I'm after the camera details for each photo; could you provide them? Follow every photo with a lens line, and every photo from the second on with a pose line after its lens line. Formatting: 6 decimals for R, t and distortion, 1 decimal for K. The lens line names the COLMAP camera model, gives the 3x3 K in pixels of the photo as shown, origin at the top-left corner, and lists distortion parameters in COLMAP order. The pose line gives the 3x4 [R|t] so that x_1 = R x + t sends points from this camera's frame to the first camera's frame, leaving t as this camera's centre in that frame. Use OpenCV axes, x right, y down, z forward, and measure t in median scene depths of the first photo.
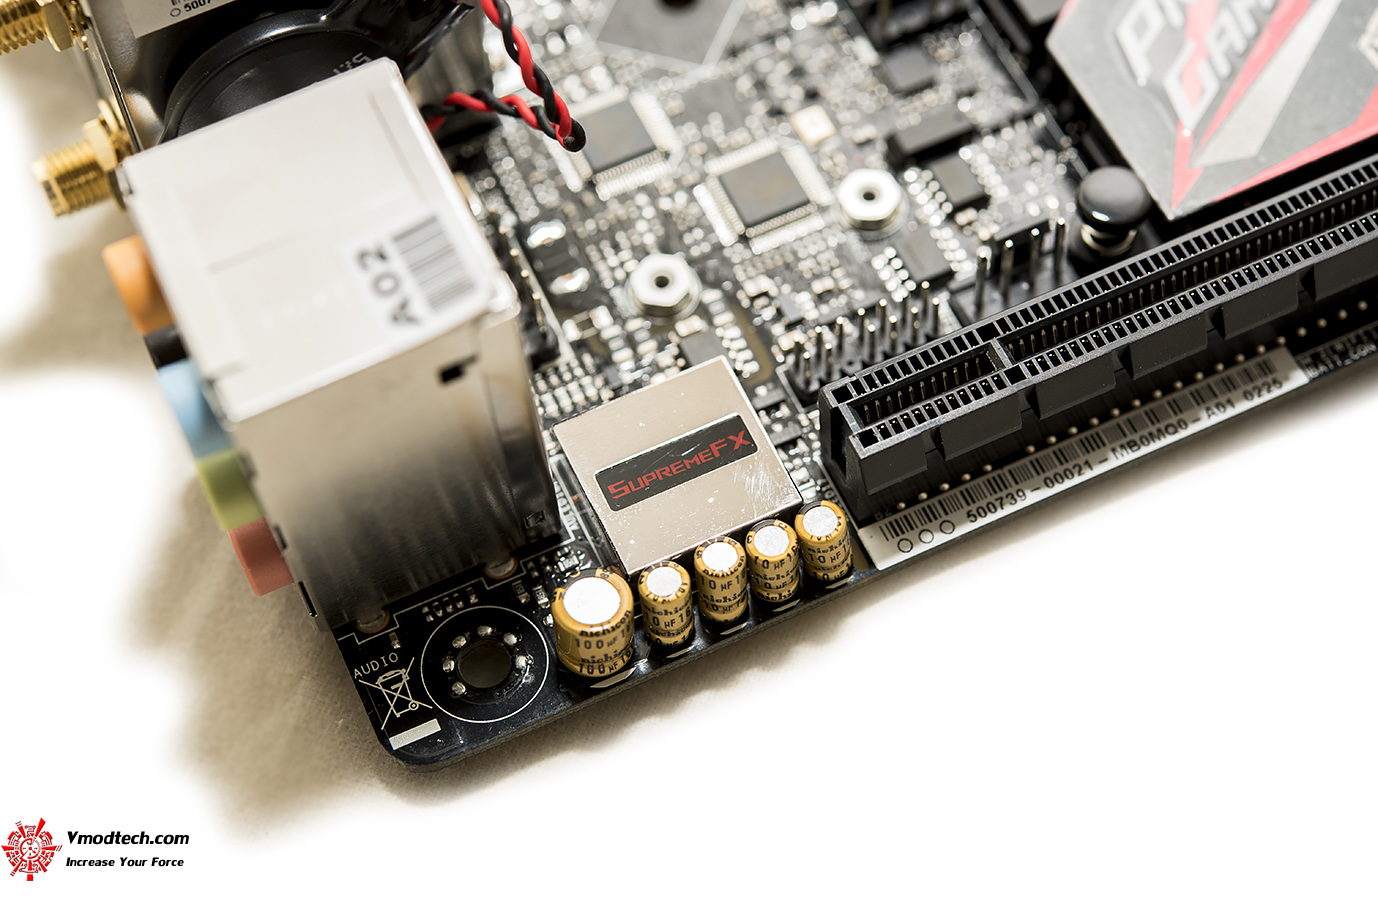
lens RADIAL K [[2507.2, 0, 689.0], [0, 2507.2, 460.0], [0, 0, 1]] dist [-0.045322, 0.208019]
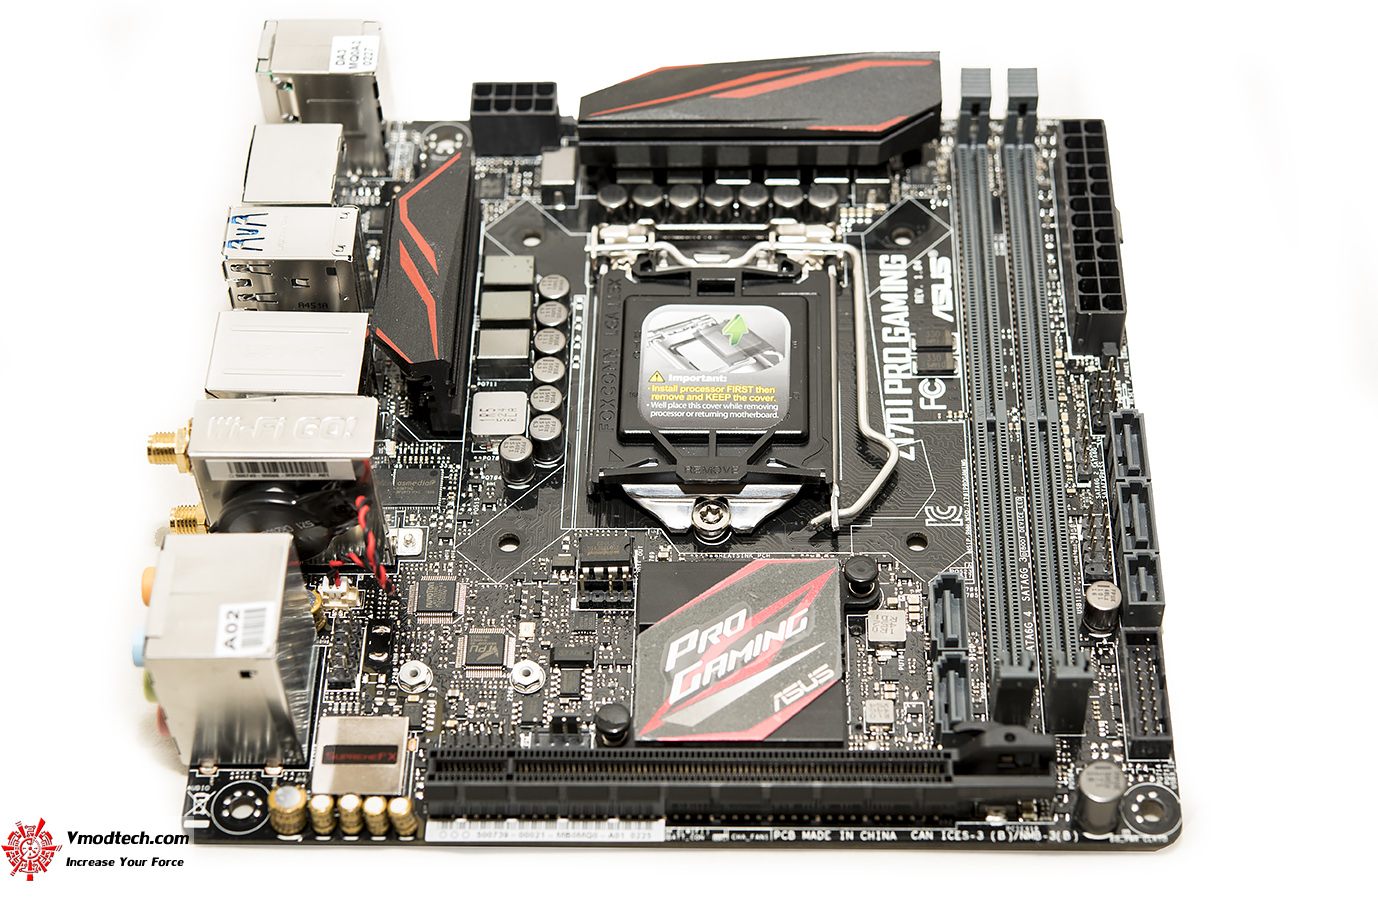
lens RADIAL K [[2507.2, 0, 689.0], [0, 2507.2, 460.0], [0, 0, 1]] dist [-0.045322, 0.208019]
pose [[0.901850, 0.357171, -0.243096, 0.623219], [-0.383585, 0.920842, -0.070088, -0.173433], [0.198820, 0.156457, 0.967467, -0.956015]]
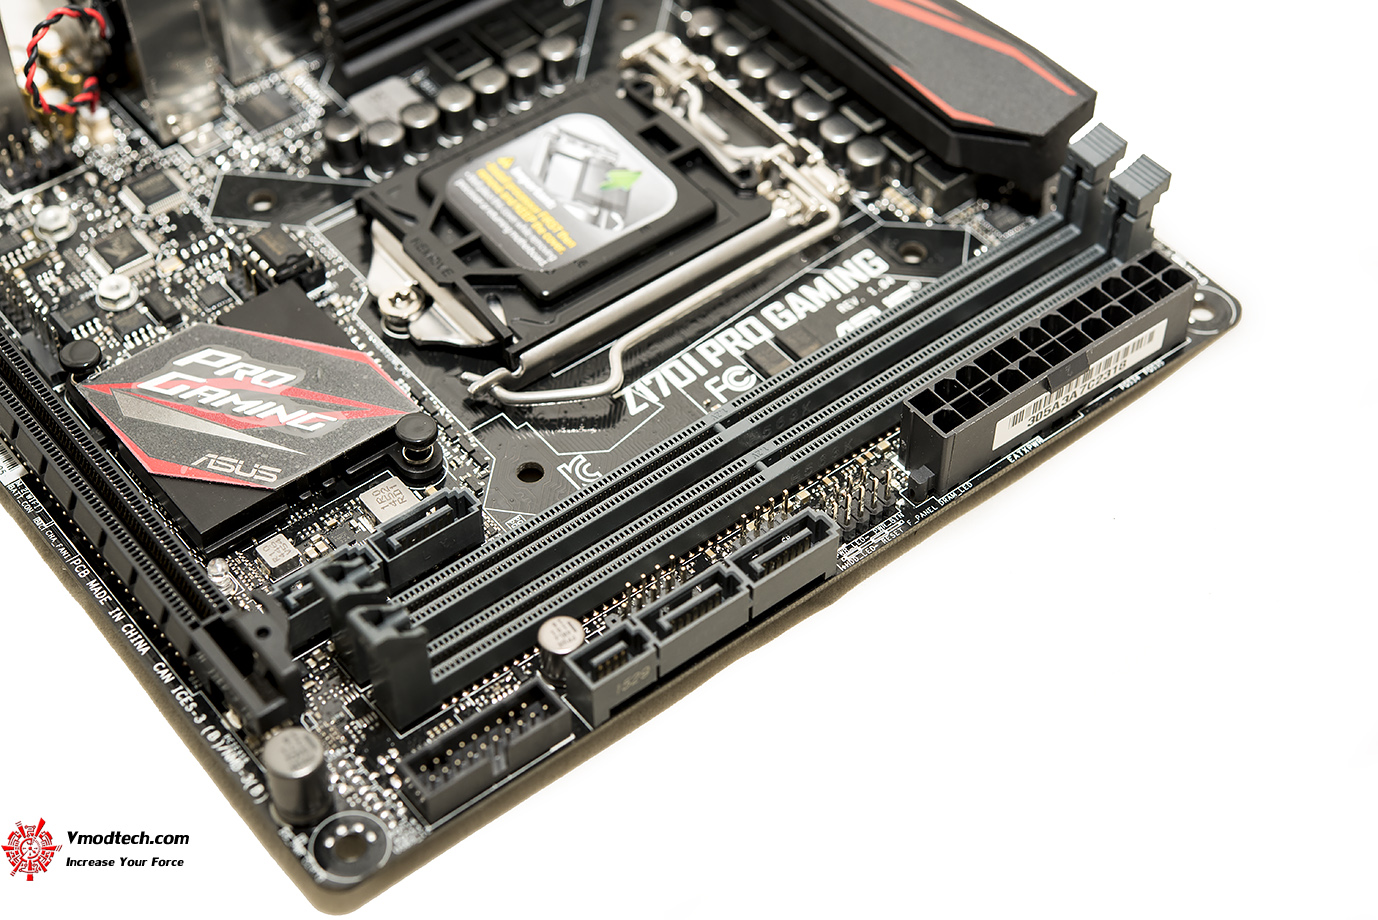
lens RADIAL K [[2410.6, 0, 689.0], [0, 2410.6, 460.0], [0, 0, 1]] dist [-0.053609, 0.236951]
pose [[0.235257, 0.759549, -0.606415, 1.312010], [-0.852669, 0.460748, 0.246307, -0.827004], [0.466487, 0.459125, 0.756038, -0.048606]]
